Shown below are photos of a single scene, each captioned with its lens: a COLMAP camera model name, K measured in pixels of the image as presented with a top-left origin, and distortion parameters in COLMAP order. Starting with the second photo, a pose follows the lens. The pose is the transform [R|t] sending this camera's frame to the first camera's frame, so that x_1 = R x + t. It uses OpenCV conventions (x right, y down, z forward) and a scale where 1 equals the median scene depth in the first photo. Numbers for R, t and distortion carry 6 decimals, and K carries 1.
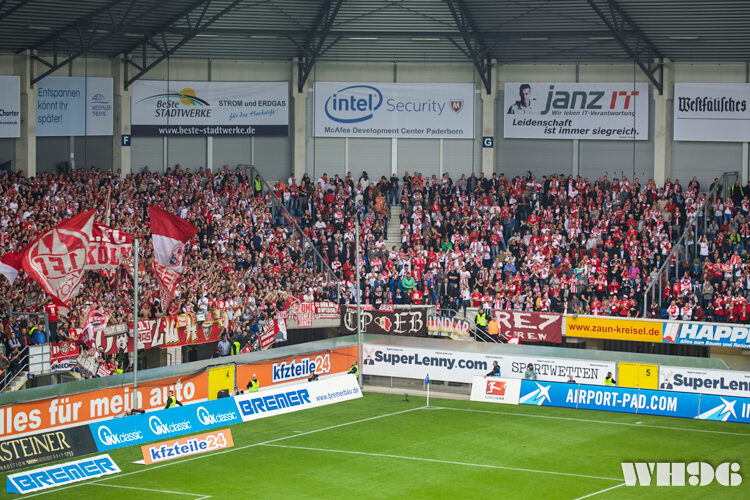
lens RADIAL K [[2232.1, 0, 375.8], [0, 2232.1, 250.4], [0, 0, 1]] dist [-0.027085, 0.000000]
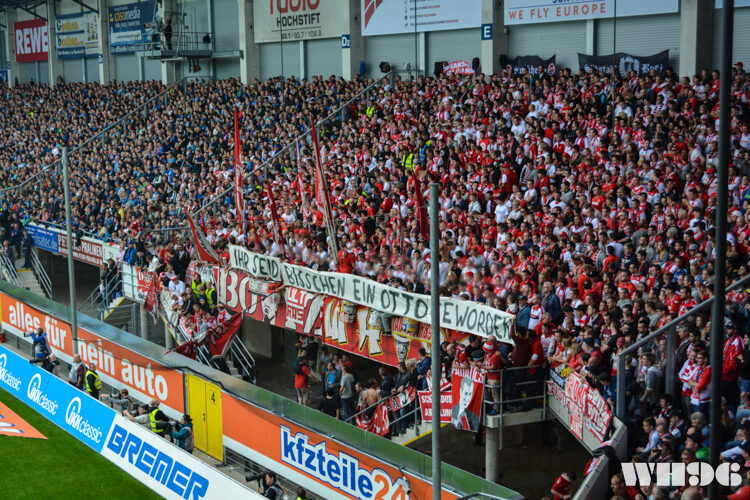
lens RADIAL K [[1098.9, 0, 363.6], [0, 1098.9, 226.6], [0, 0, 1]] dist [-0.015762, 0.000000]
pose [[-0.403083, 0.114002, -0.908035, 0.180120], [-0.047565, 0.988260, 0.145189, -0.034671], [0.913927, 0.101714, -0.392928, 1.145773]]
